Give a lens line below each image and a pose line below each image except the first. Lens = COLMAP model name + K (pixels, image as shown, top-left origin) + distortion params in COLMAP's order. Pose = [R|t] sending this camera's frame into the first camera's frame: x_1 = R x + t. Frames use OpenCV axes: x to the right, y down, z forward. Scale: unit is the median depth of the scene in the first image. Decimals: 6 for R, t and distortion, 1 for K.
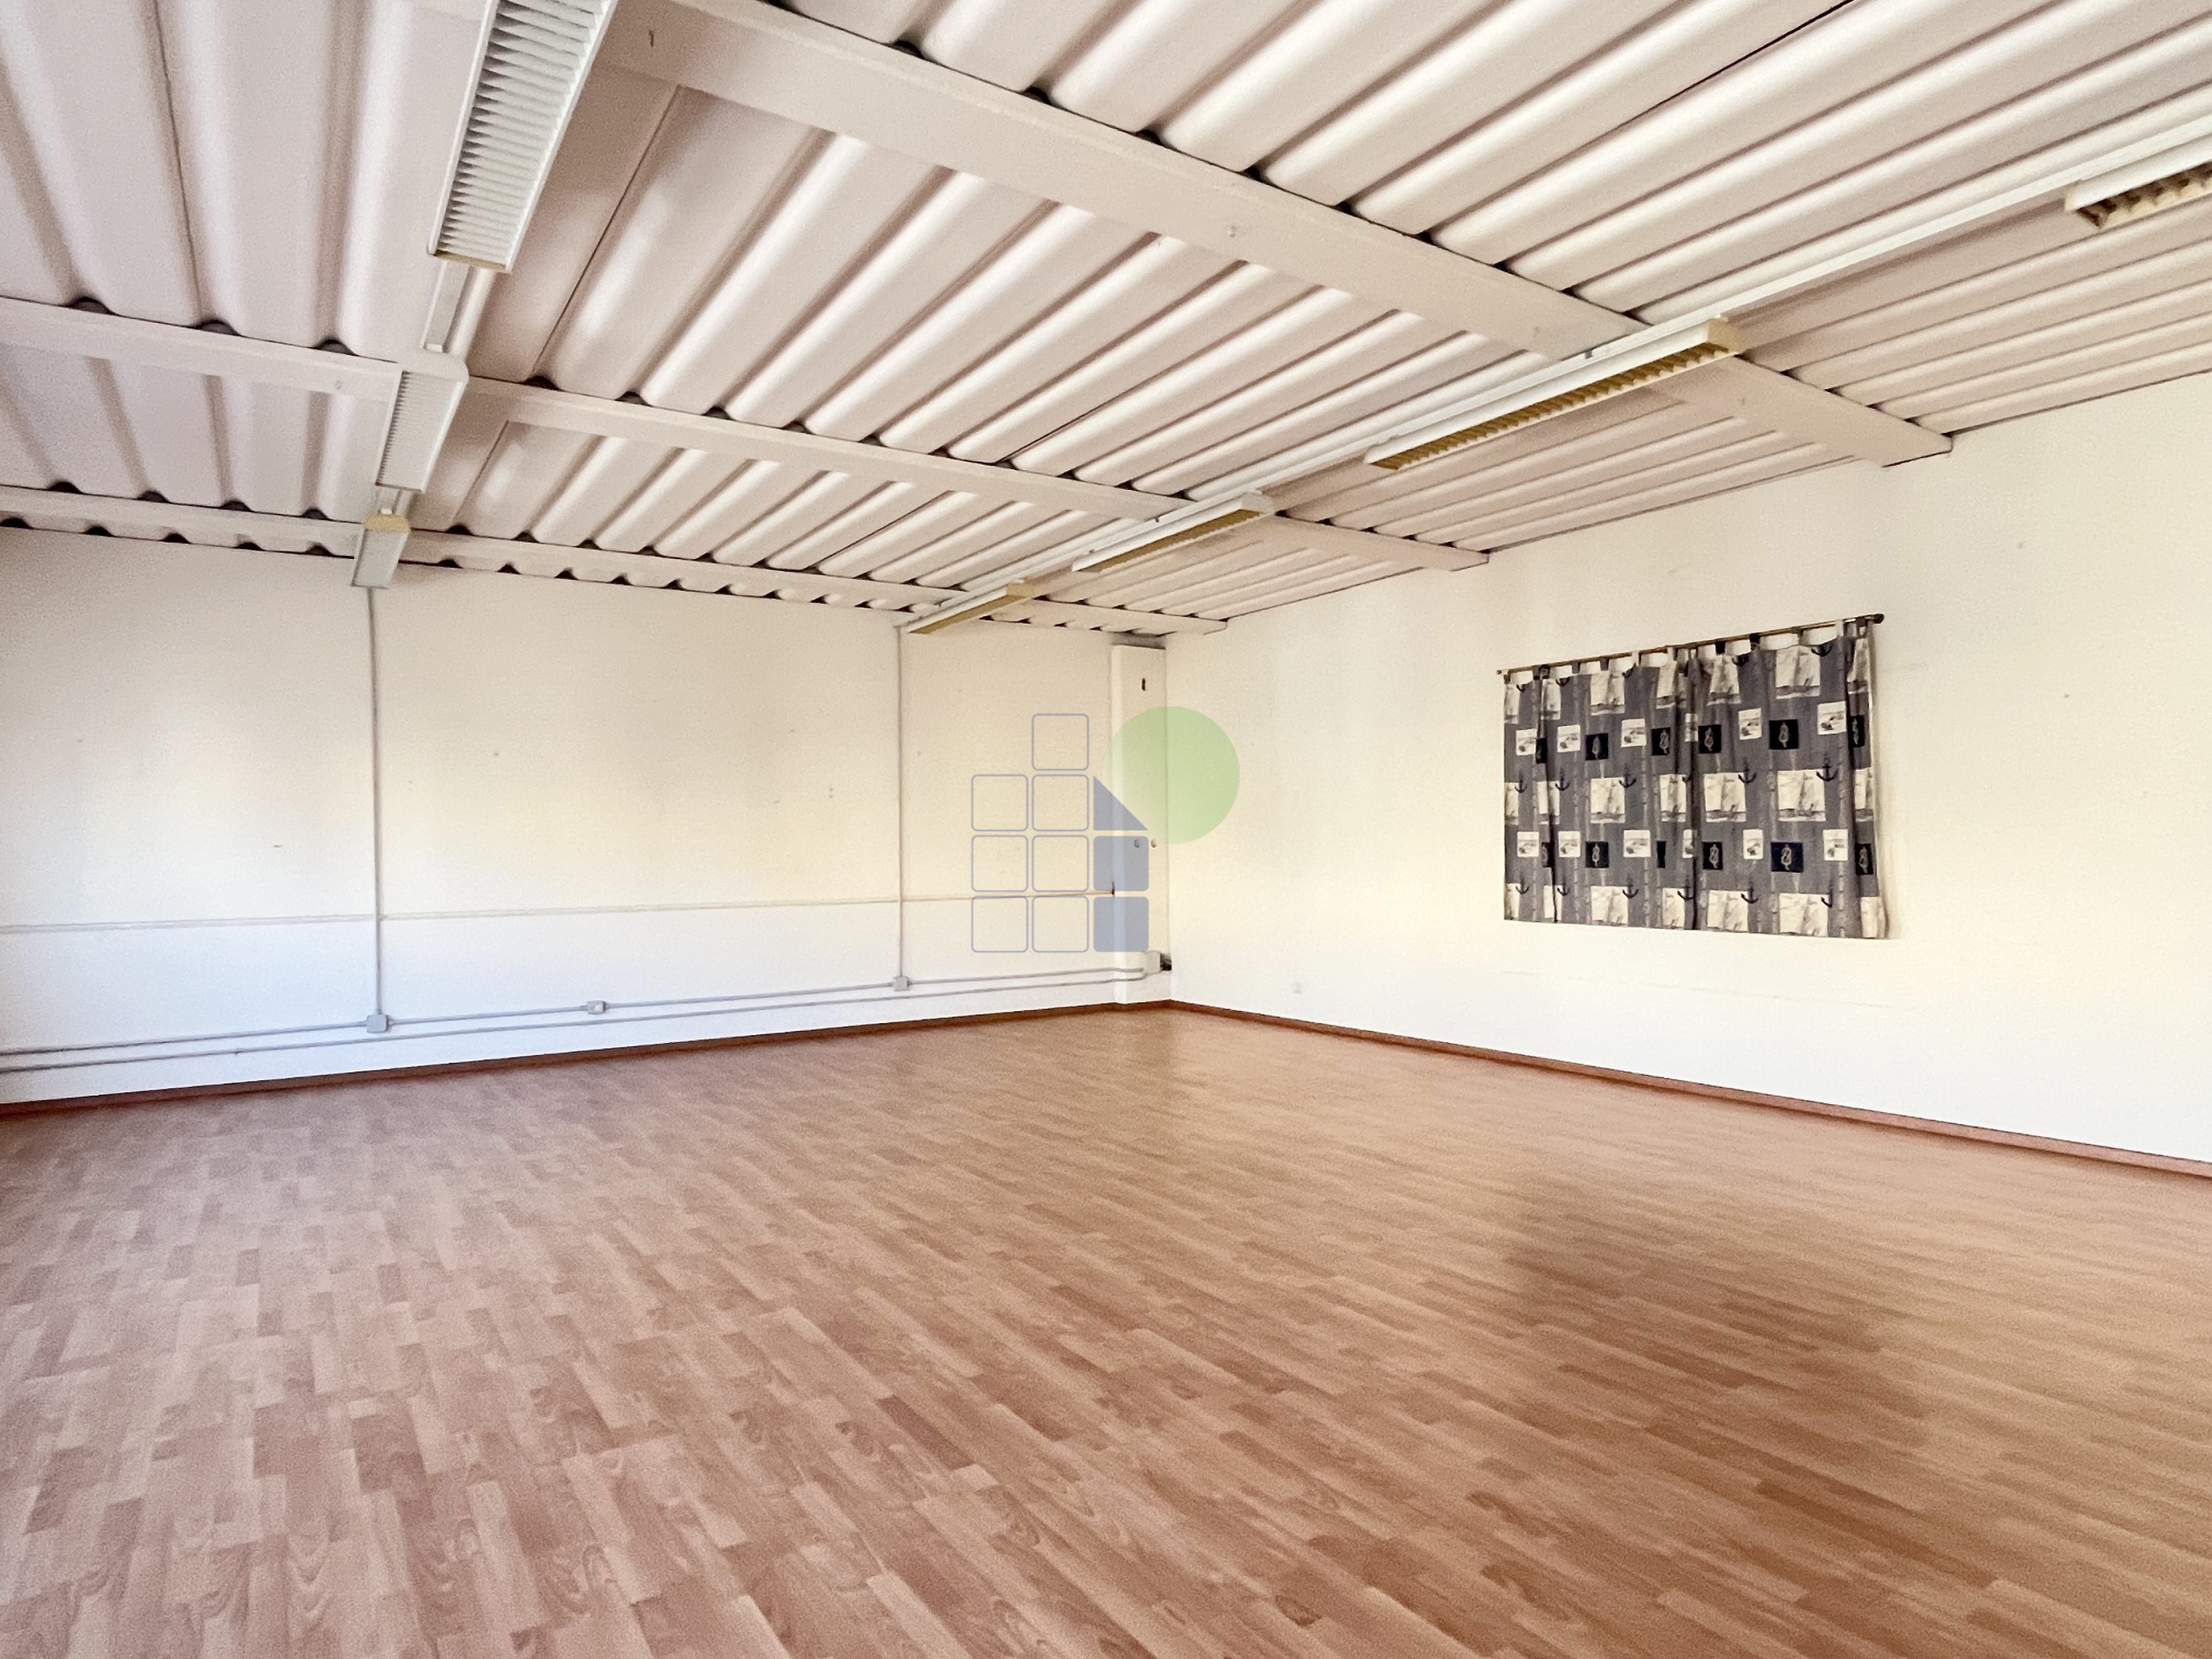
lens RADIAL K [[1202.1, 0, 1106.0], [0, 1202.1, 829.5], [0, 0, 1]] dist [-0.002033, -0.000351]
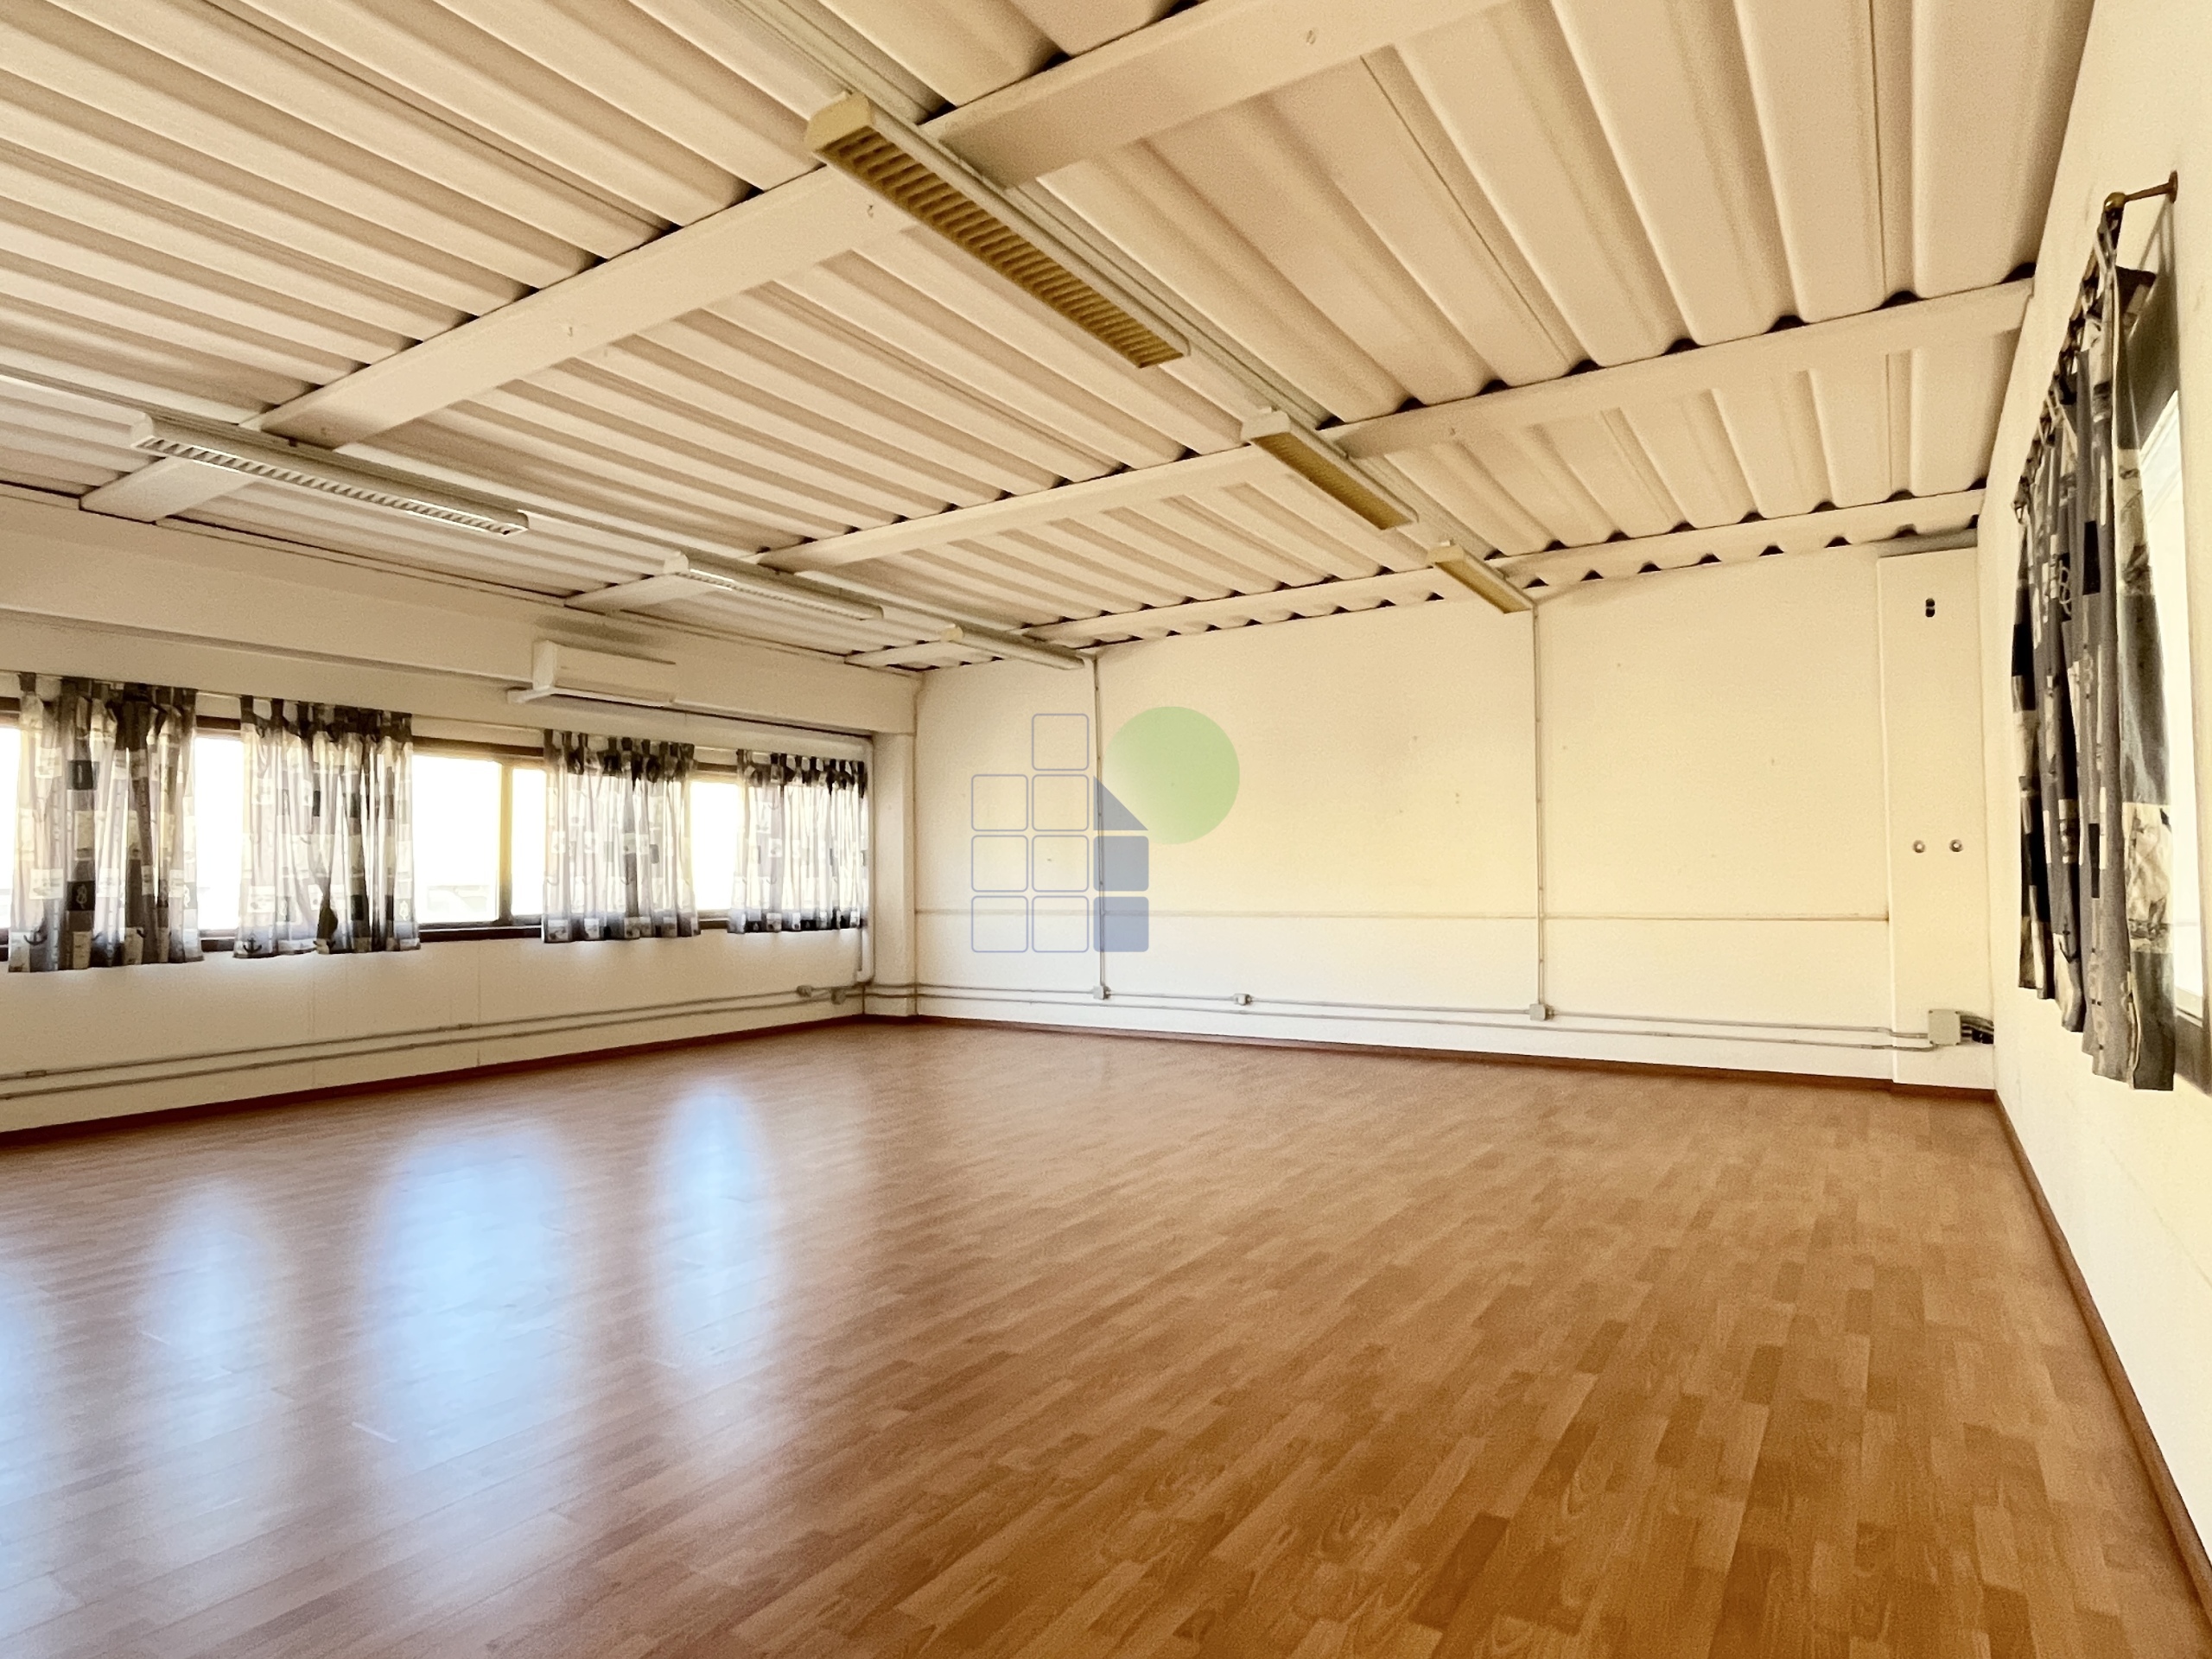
lens RADIAL K [[1247.3, 0, 1107.1], [0, 1247.3, 839.6], [0, 0, 1]] dist [-0.000069, 0.000395]
pose [[0.415523, -0.016399, -0.909435, 0.666023], [0.028198, 0.999589, -0.005141, -0.001523], [0.909145, -0.023508, 0.415815, 0.433796]]
